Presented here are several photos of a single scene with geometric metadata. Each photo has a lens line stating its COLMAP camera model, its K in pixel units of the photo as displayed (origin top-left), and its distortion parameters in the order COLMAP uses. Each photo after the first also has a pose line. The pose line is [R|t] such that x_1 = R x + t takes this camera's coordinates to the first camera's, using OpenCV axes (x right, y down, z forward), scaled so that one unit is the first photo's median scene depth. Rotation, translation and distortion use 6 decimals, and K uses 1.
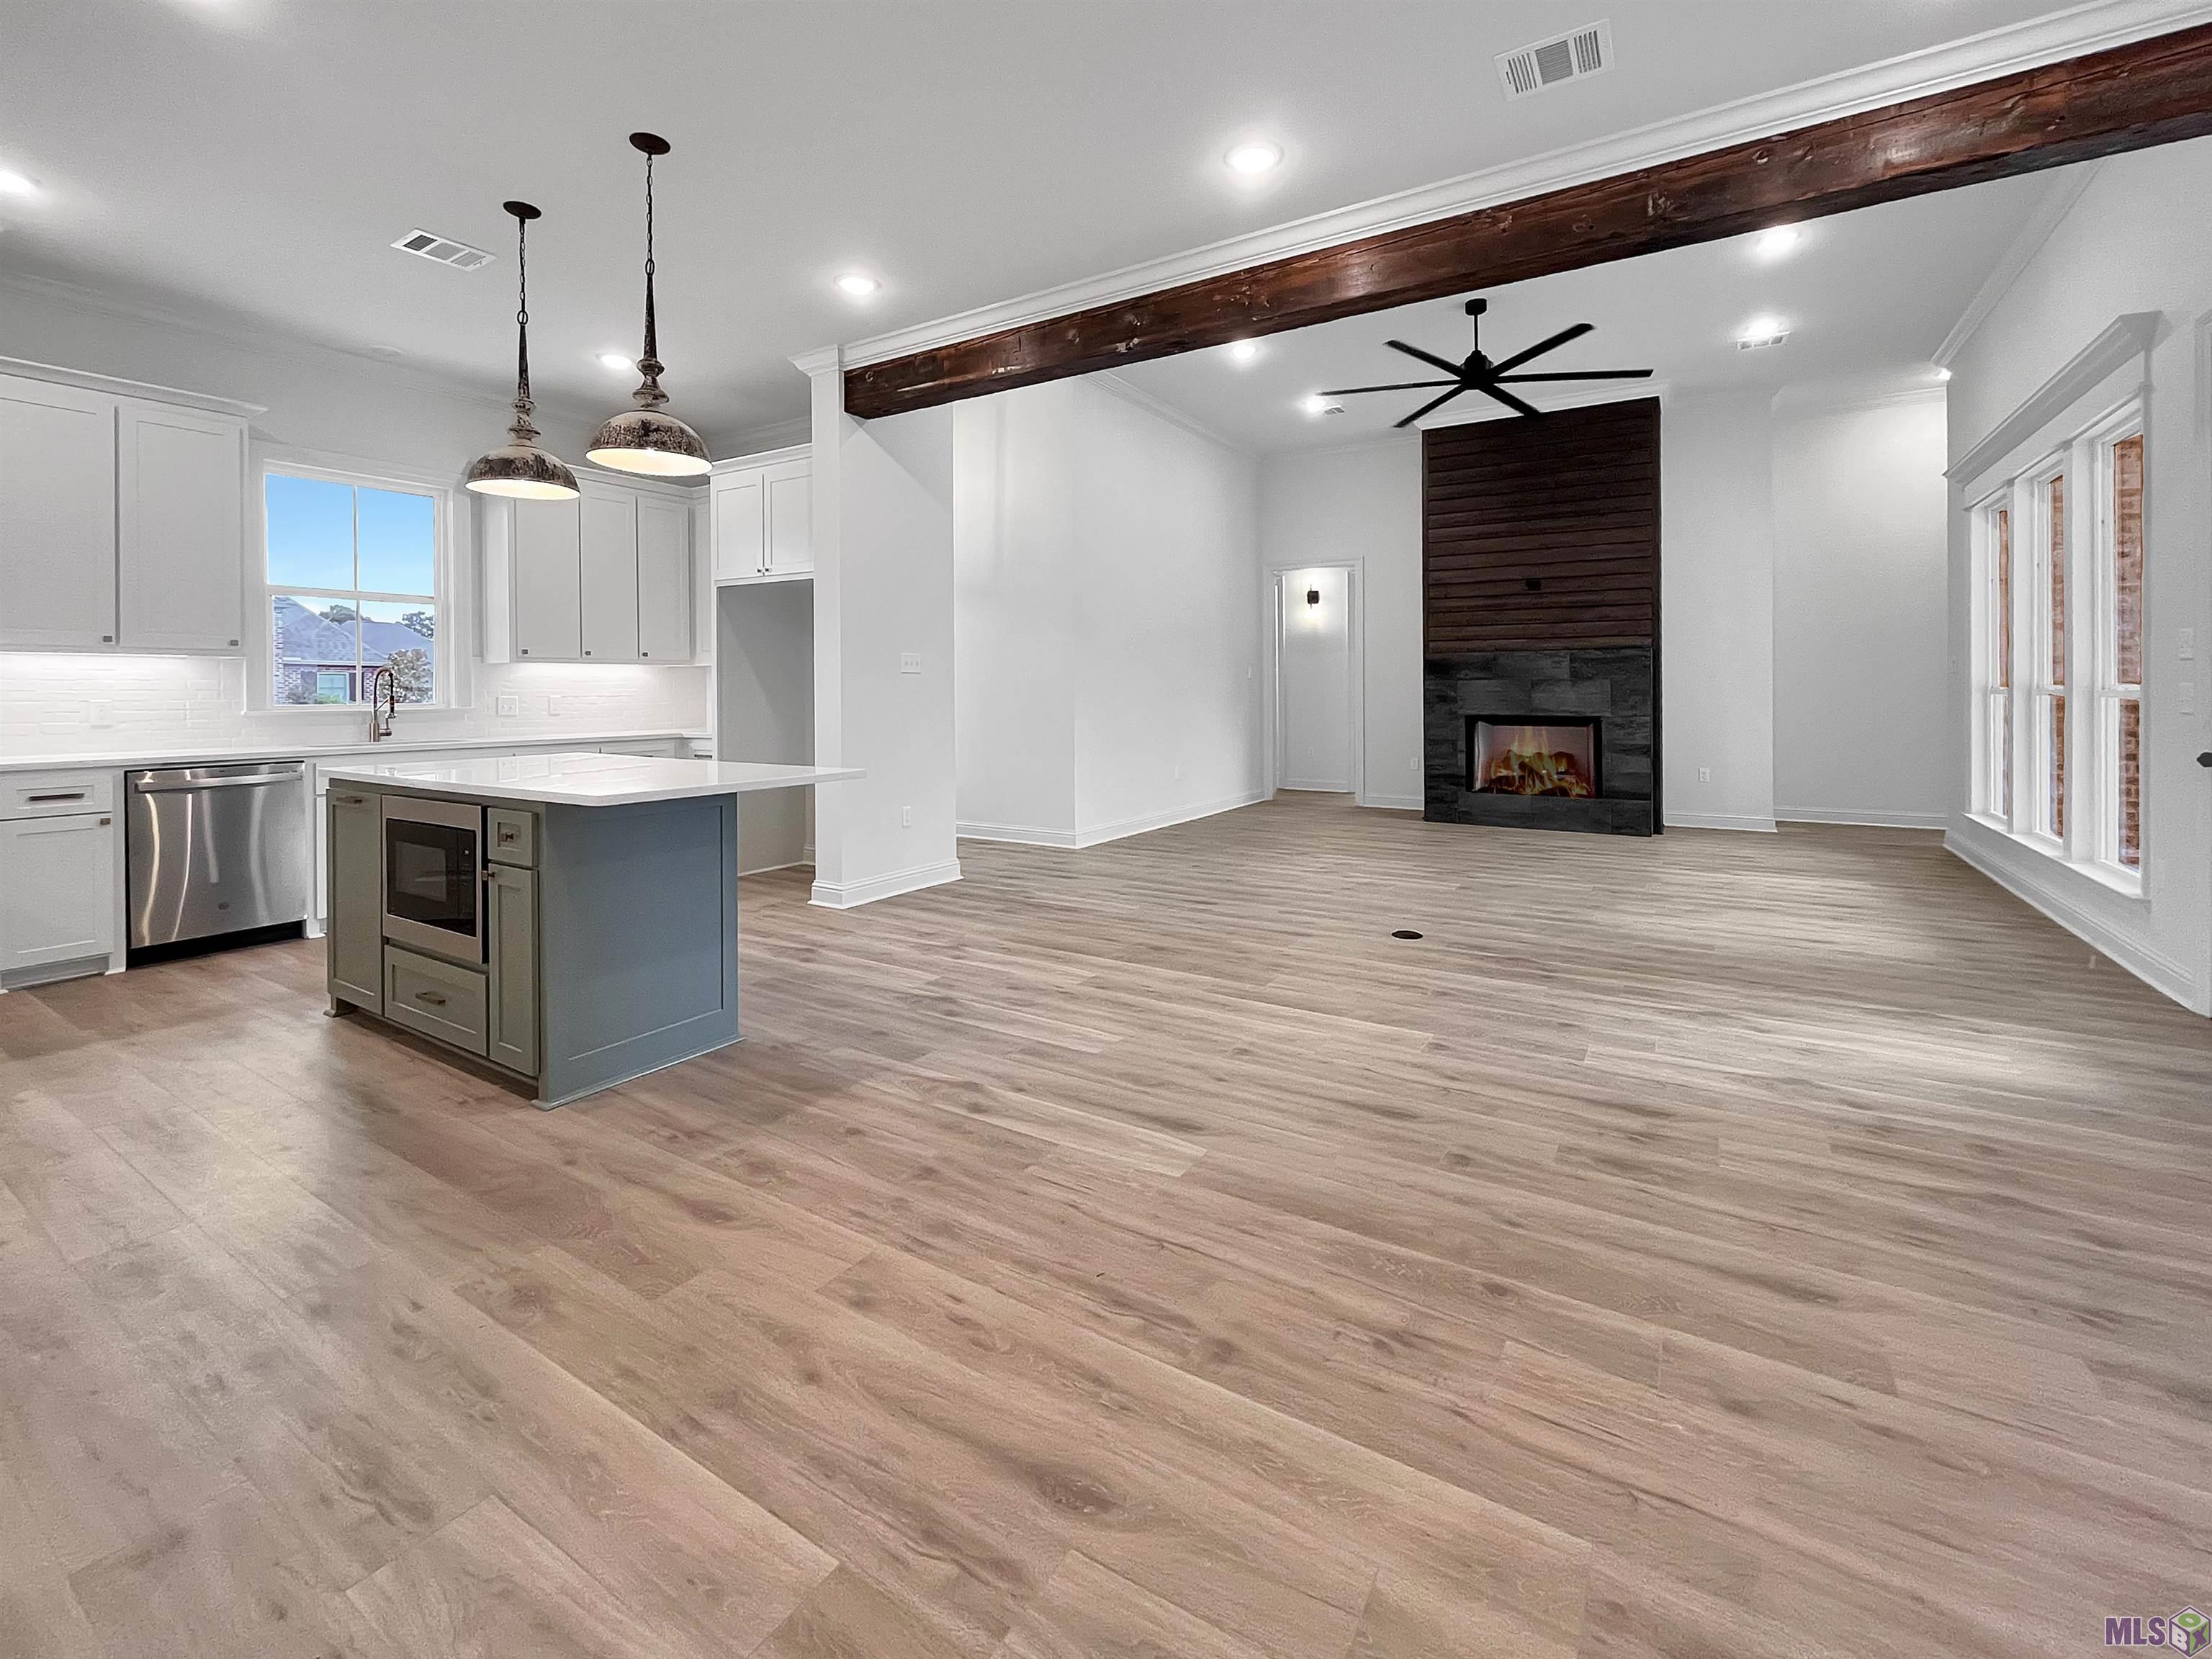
lens RADIAL K [[943.4, 0, 1114.4], [0, 943.4, 732.8], [0, 0, 1]] dist [-0.001295, -0.000226]
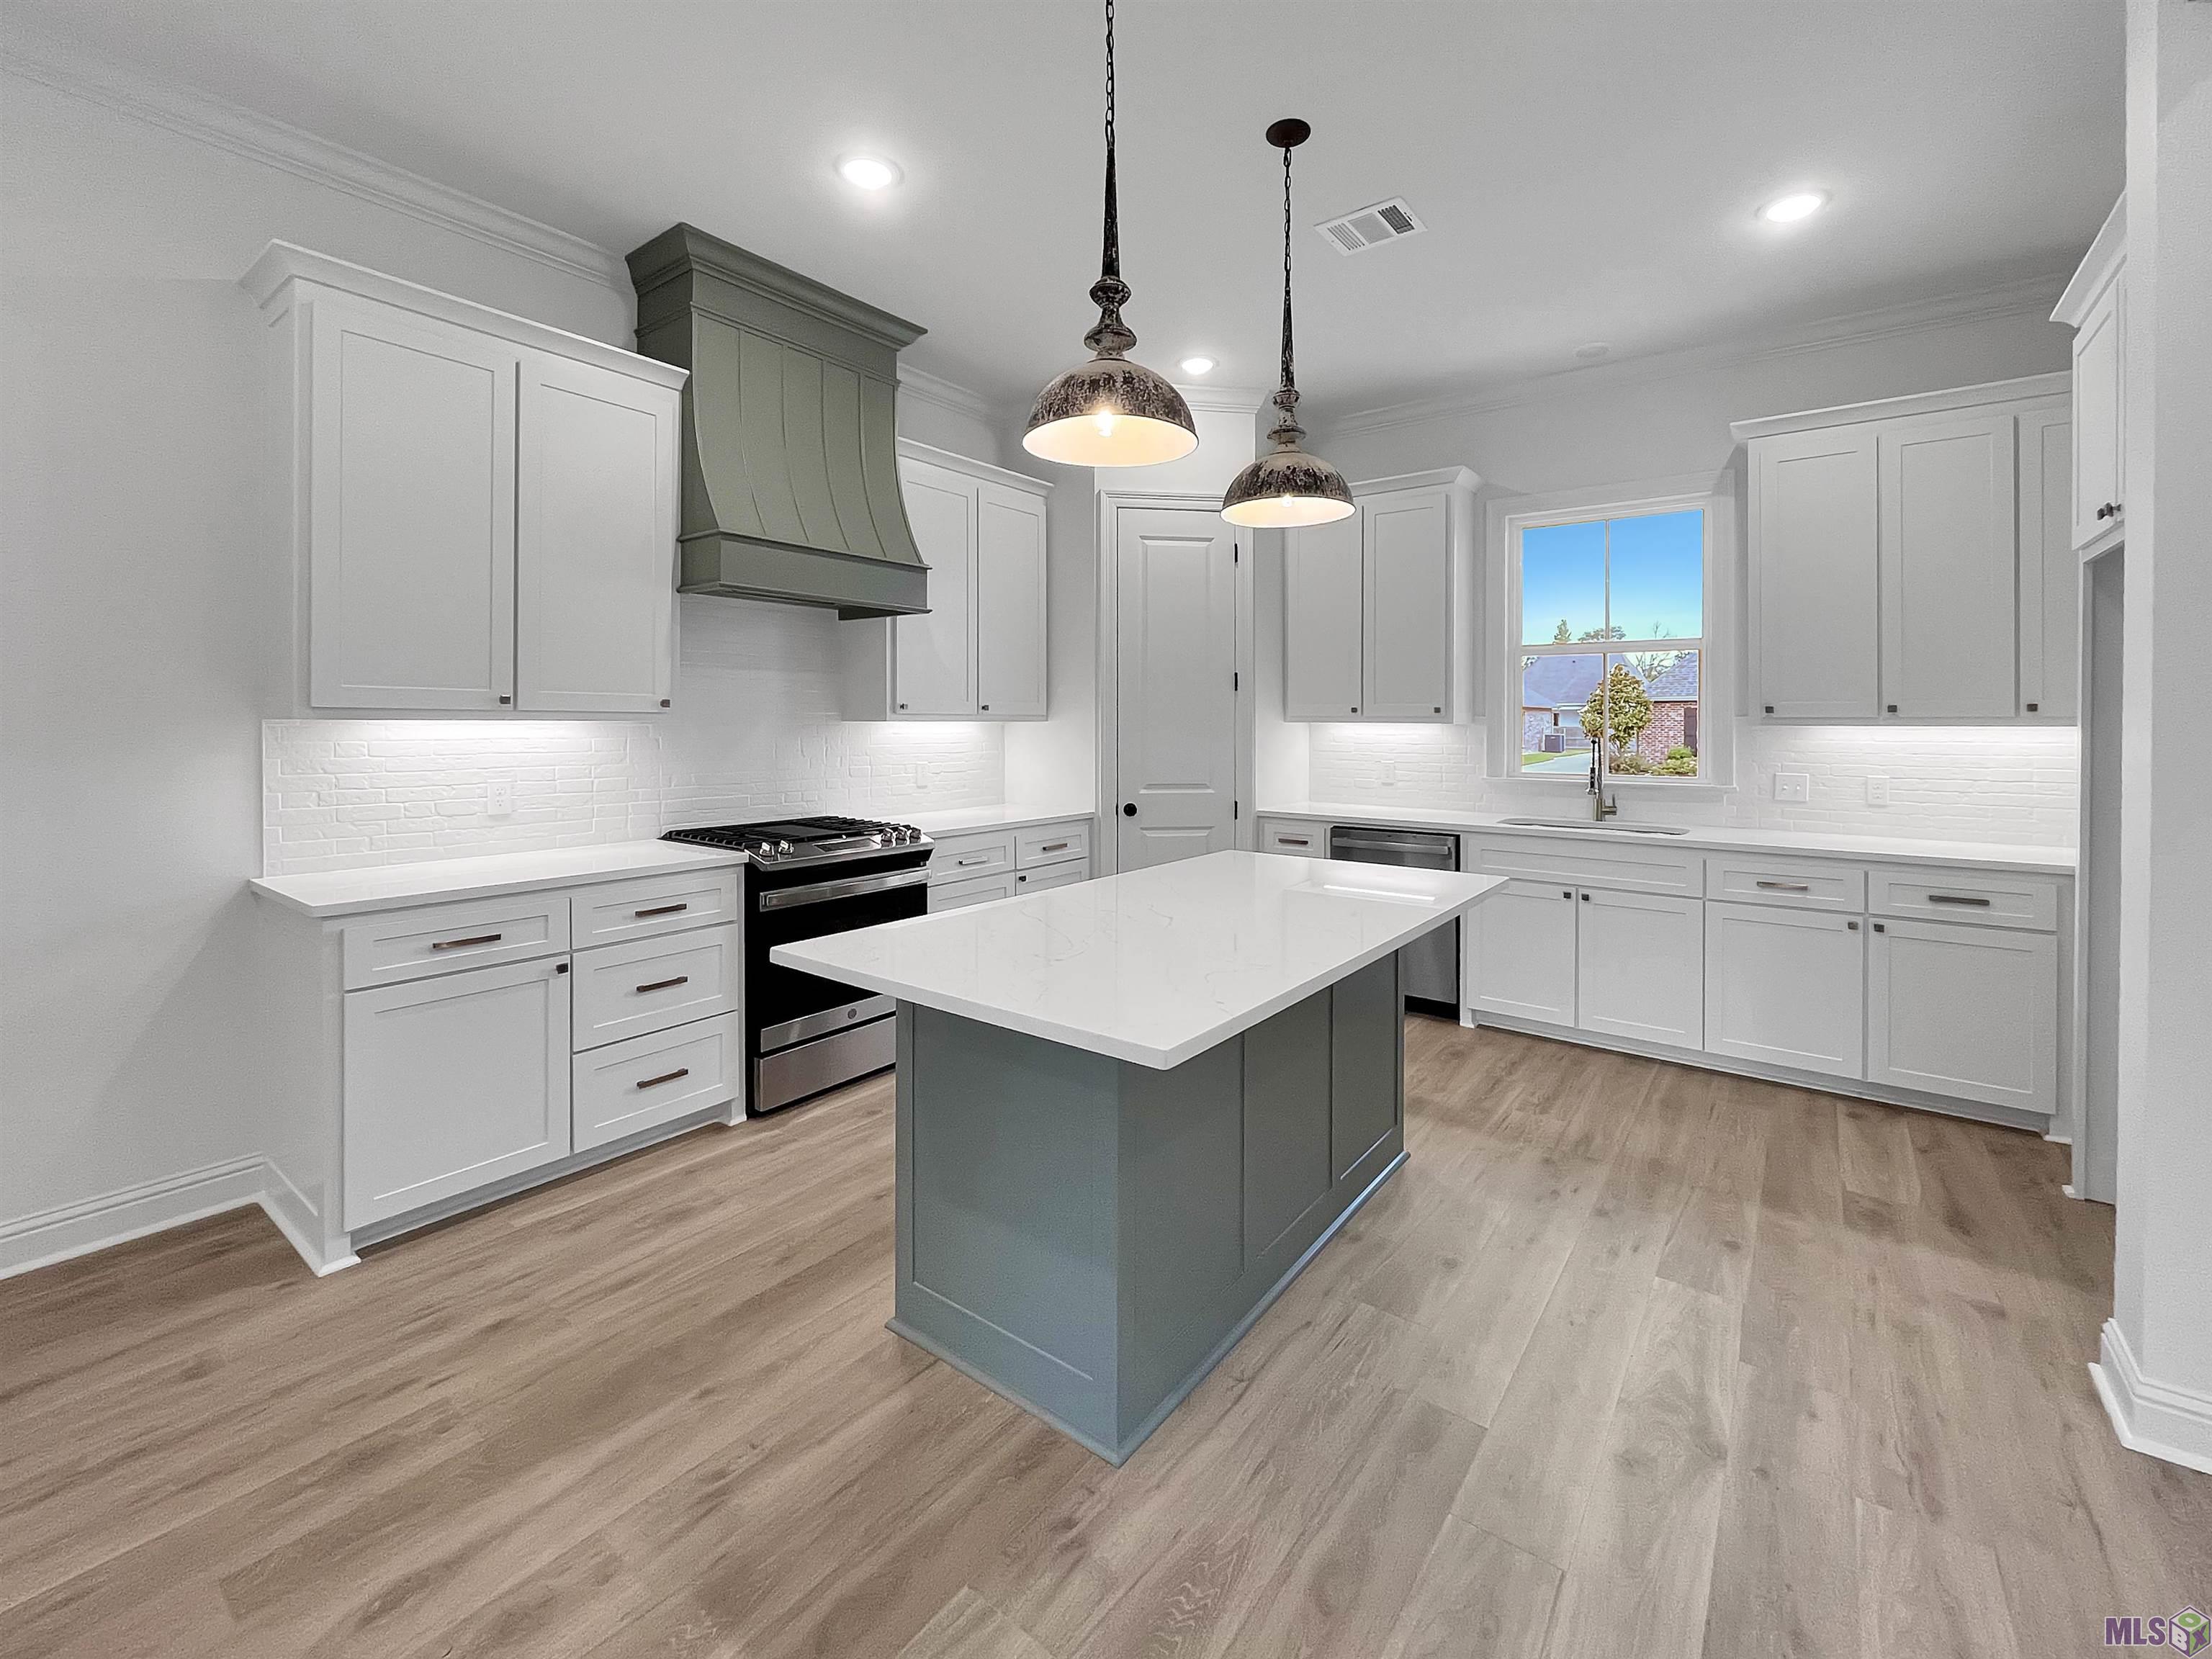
lens RADIAL K [[943.4, 0, 1114.4], [0, 943.4, 732.8], [0, 0, 1]] dist [-0.001295, -0.000226]
pose [[-0.085943, 0.016438, -0.996164, 0.093241], [-0.050557, 0.998504, 0.020839, -0.071180], [0.995016, 0.052155, -0.084983, 0.707395]]
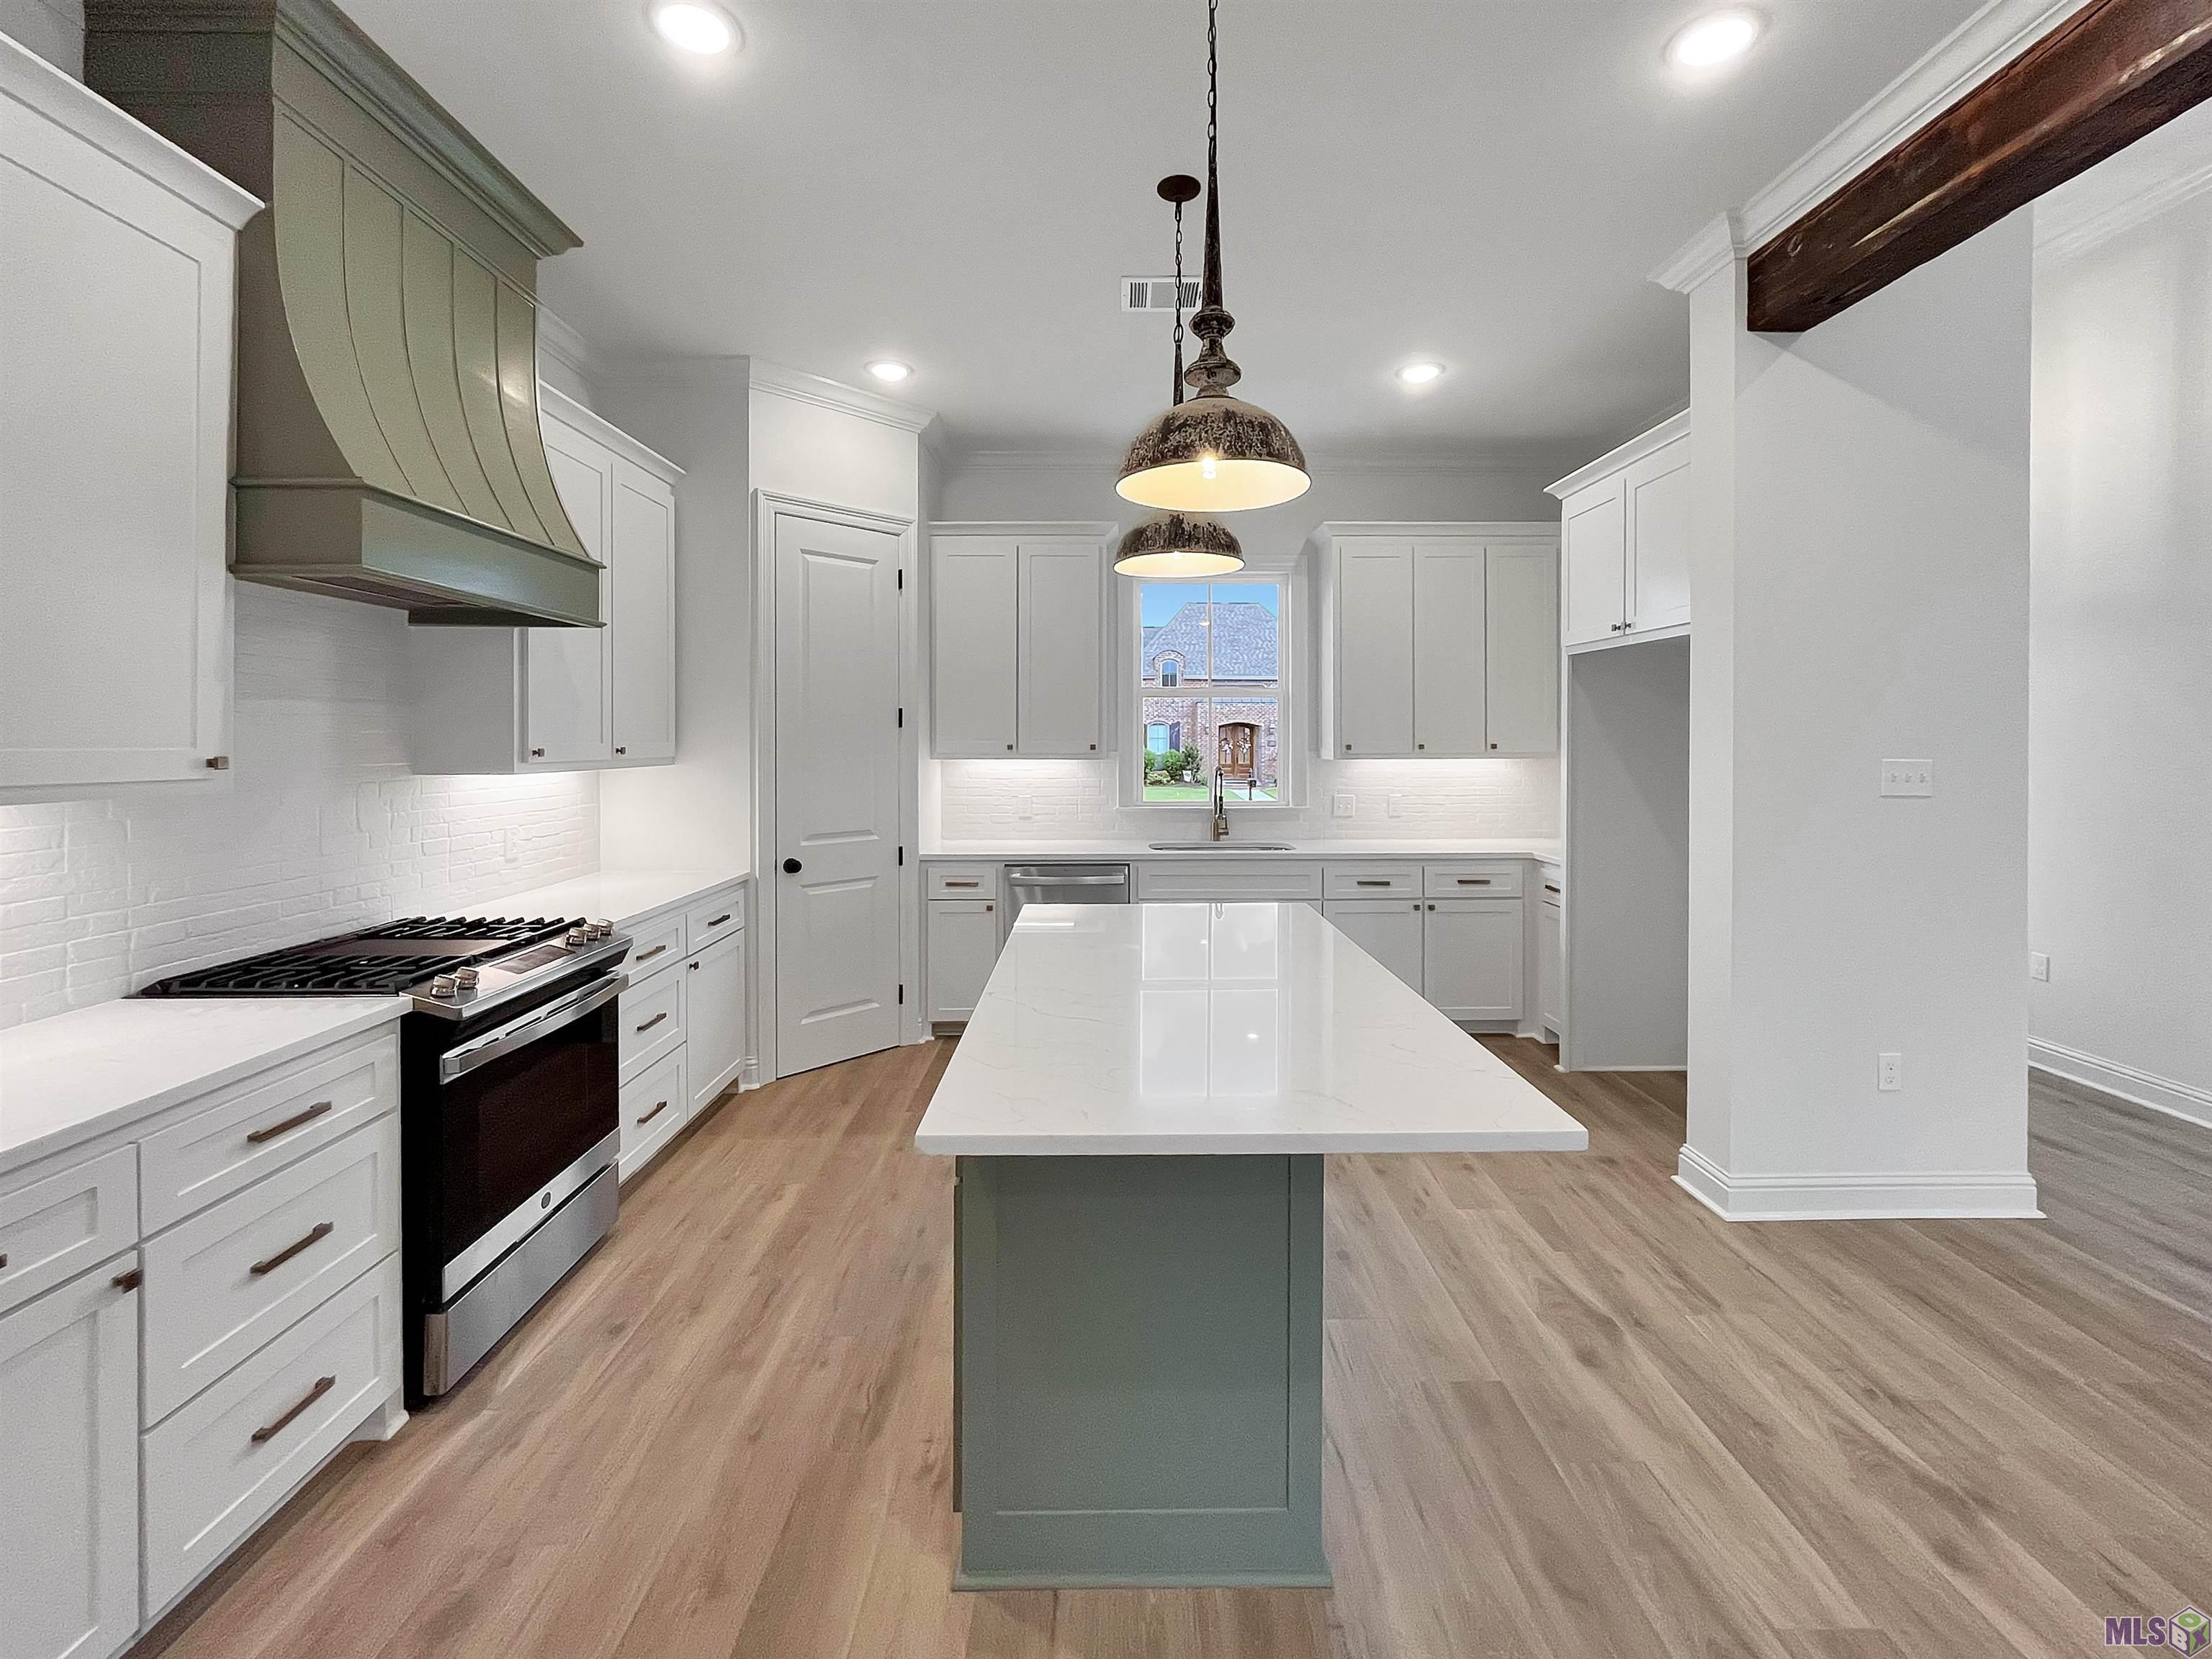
lens RADIAL K [[934.2, 0, 1120.6], [0, 934.2, 746.4], [0, 0, 1]] dist [-0.003258, 0.000603]
pose [[0.545545, 0.009835, -0.838024, -0.027281], [-0.040311, 0.999082, -0.014516, -0.078217], [0.837112, 0.041701, 0.545440, 0.425998]]
